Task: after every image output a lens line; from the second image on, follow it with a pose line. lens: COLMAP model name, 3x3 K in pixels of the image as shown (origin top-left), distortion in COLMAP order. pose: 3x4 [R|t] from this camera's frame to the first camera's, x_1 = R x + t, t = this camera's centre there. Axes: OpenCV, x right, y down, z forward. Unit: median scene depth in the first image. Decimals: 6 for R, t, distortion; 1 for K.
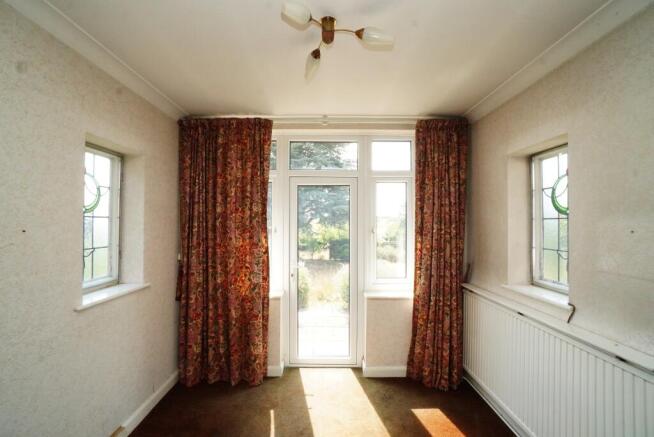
lens RADIAL K [[283.4, 0, 323.7], [0, 283.4, 217.0], [0, 0, 1]] dist [-0.039901, 0.000218]
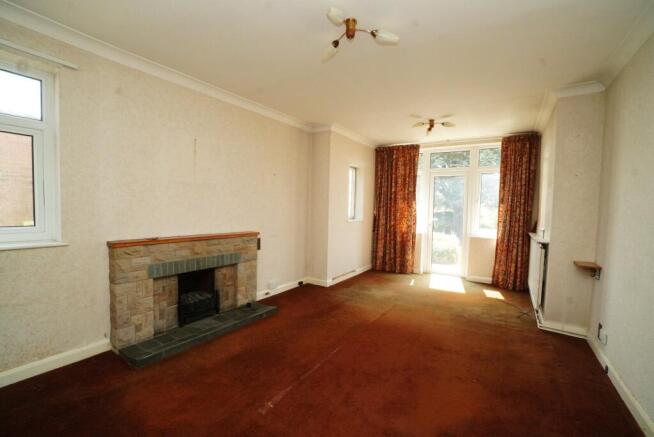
lens RADIAL K [[283.4, 0, 323.7], [0, 283.4, 219.3], [0, 0, 1]] dist [-0.039901, 0.000218]
pose [[0.829832, 0.043164, -0.556341, 0.390937], [-0.010422, 0.998029, 0.061886, 0.069625], [0.557915, -0.045557, 0.828647, -1.070459]]
